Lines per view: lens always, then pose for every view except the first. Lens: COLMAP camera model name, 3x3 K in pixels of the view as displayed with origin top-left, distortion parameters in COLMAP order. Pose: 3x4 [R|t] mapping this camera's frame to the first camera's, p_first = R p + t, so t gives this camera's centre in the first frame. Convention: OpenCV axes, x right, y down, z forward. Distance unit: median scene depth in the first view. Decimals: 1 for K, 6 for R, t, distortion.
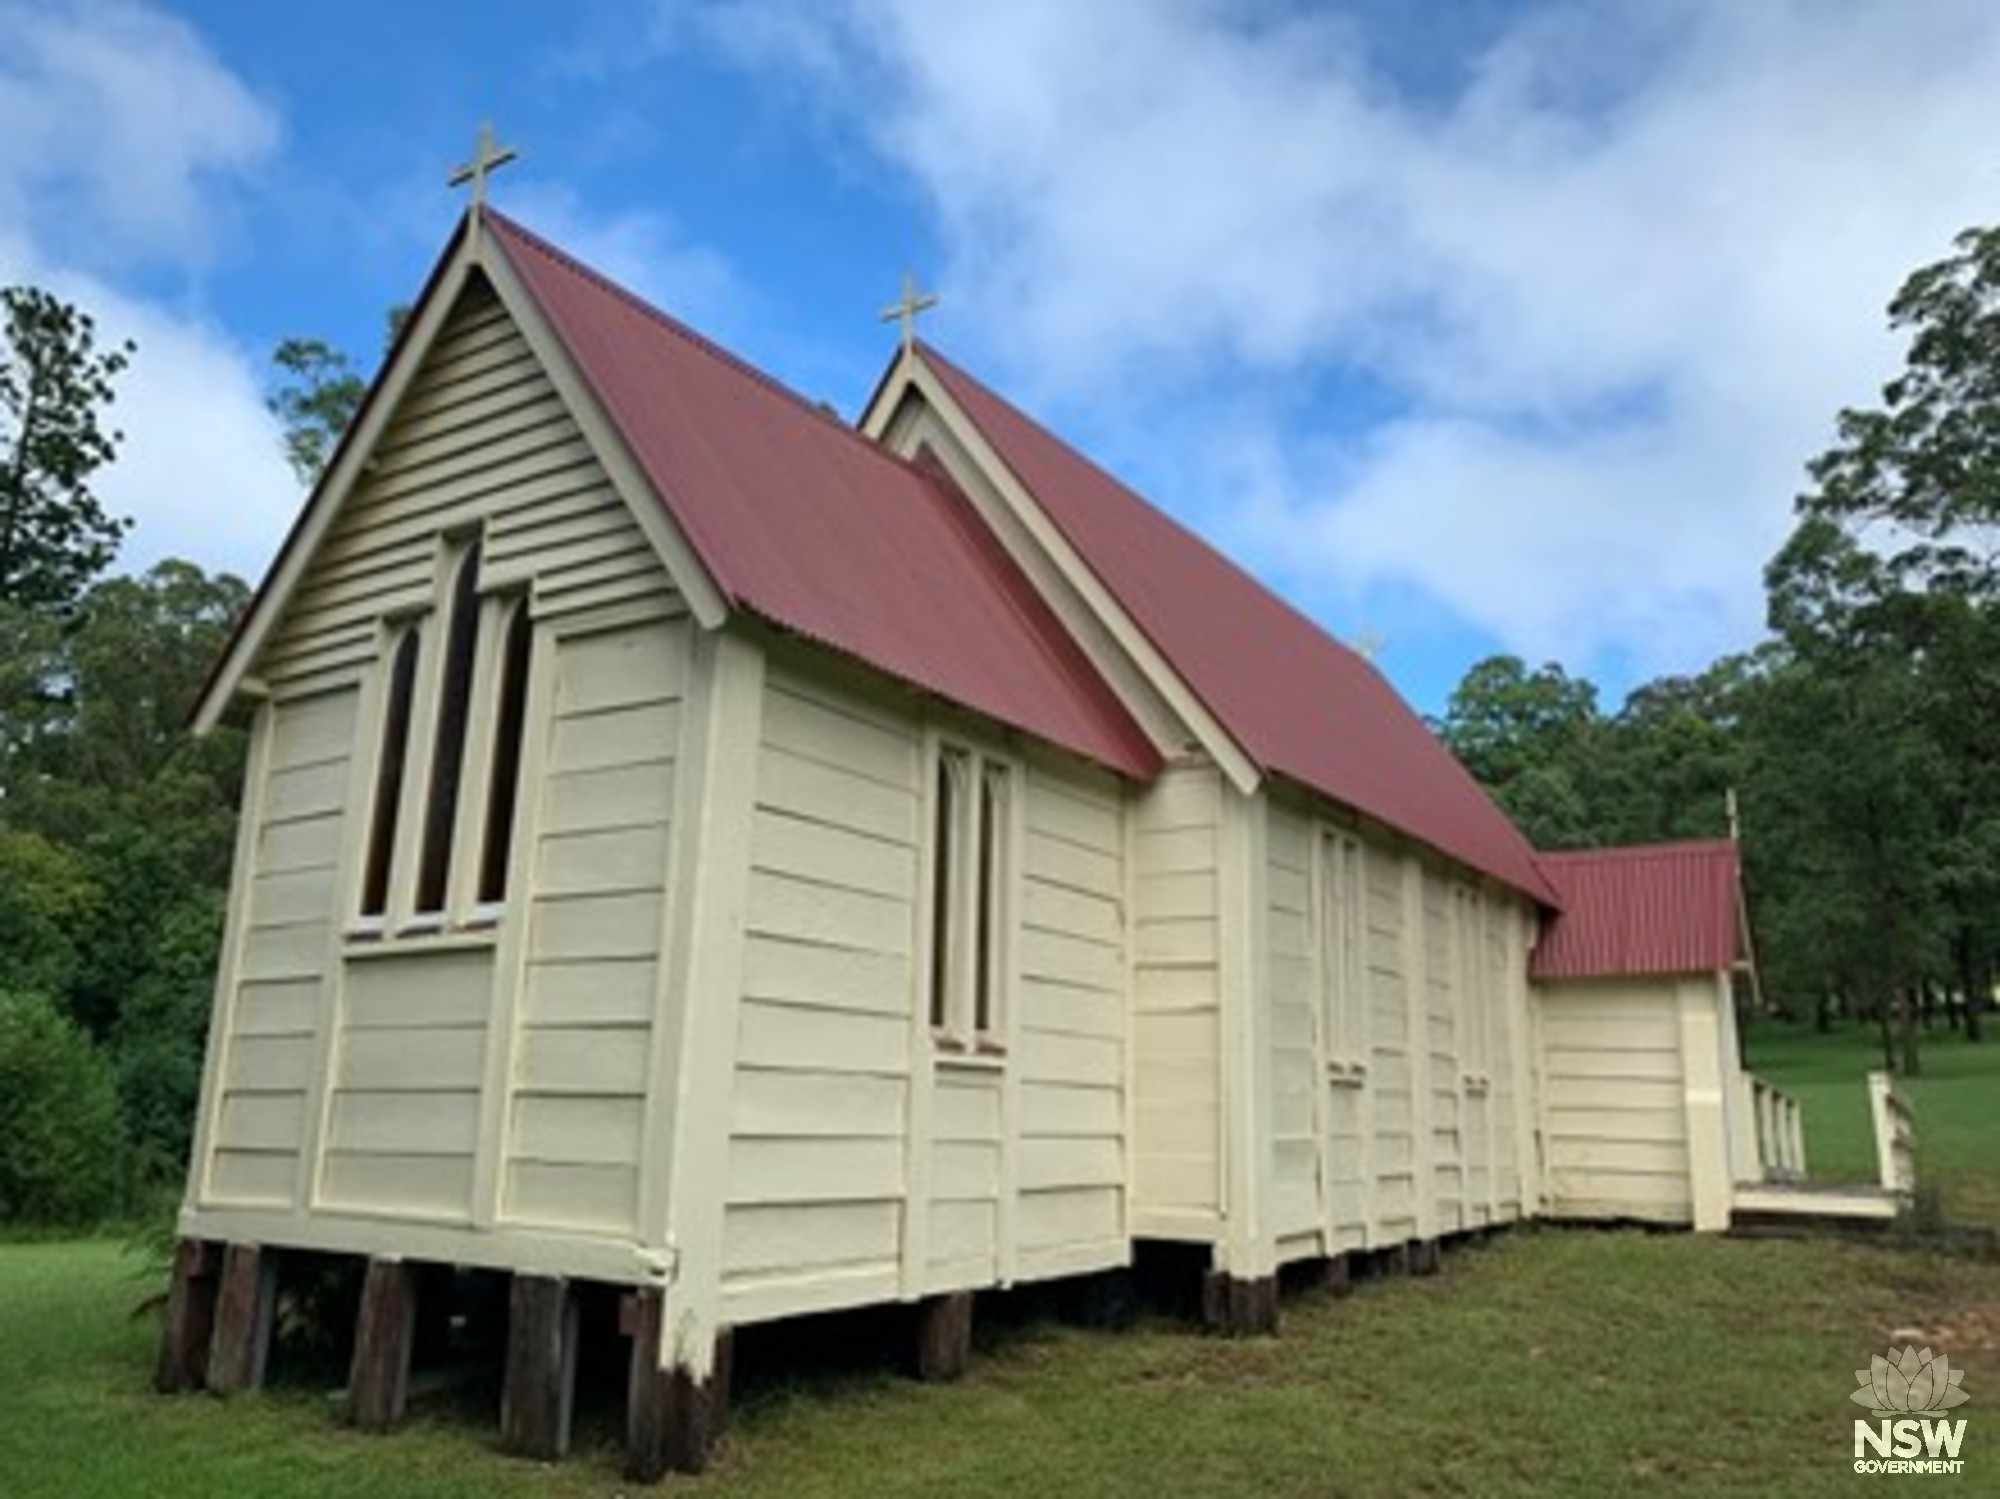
lens RADIAL K [[1477.1, 0, 948.2], [0, 1477.1, 746.0], [0, 0, 1]] dist [0.054872, 0.001222]
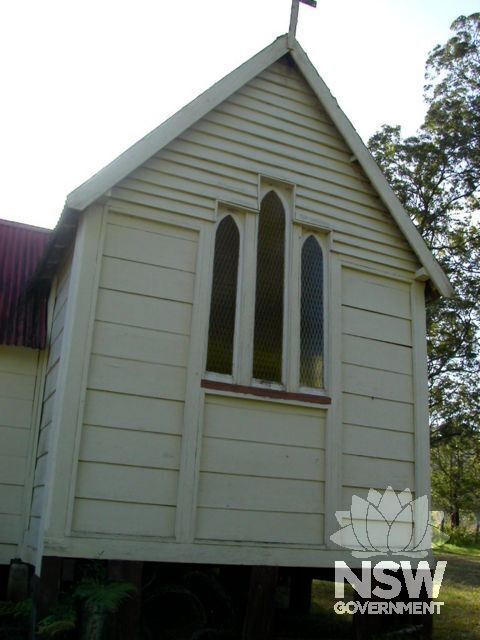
lens RADIAL K [[698.9, 0, 240.0], [0, 698.9, 320.0], [0, 0, 1]] dist [-0.182417, 0.039987]
pose [[0.504491, 0.268148, 0.820722, -0.976287], [-0.239928, 0.956652, -0.165078, 0.169485], [-0.829411, -0.113633, 0.546959, 0.516275]]
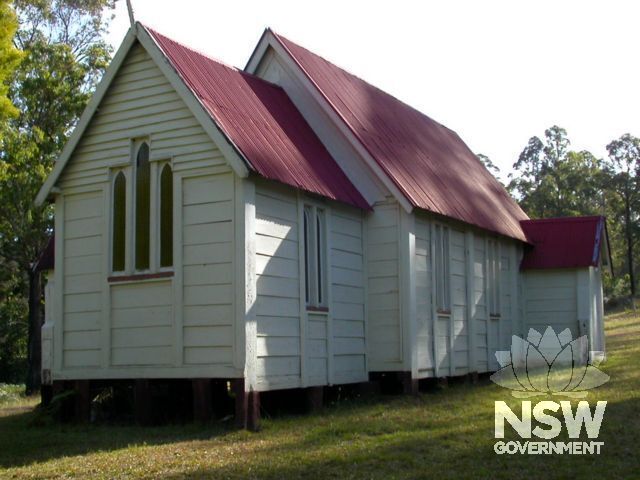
lens RADIAL K [[939.4, 0, 320.0], [0, 939.4, 240.0], [0, 0, 1]] dist [-0.085747, -0.026038]
pose [[0.992843, -0.034703, 0.114278, -0.185707], [0.021838, 0.993472, 0.111964, -0.137248], [-0.117417, -0.108668, 0.987119, -0.813236]]
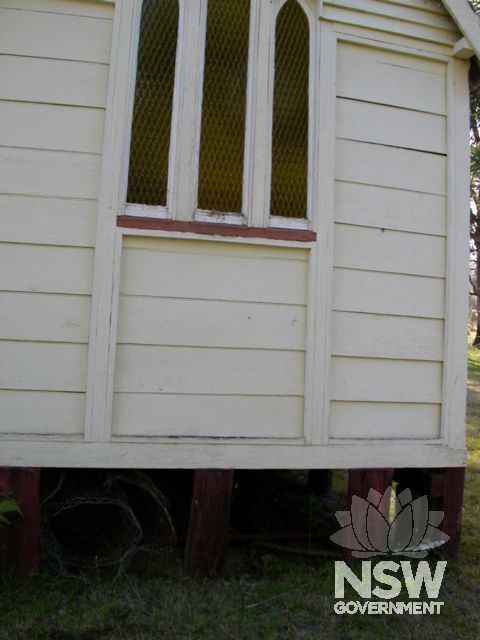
lens RADIAL K [[698.9, 0, 240.0], [0, 698.9, 320.0], [0, 0, 1]] dist [-0.182417, 0.039987]
pose [[0.640651, 0.036973, 0.766942, -0.713598], [-0.207451, 0.970028, 0.126527, 0.109639], [-0.739277, -0.240163, 0.629120, 0.532861]]
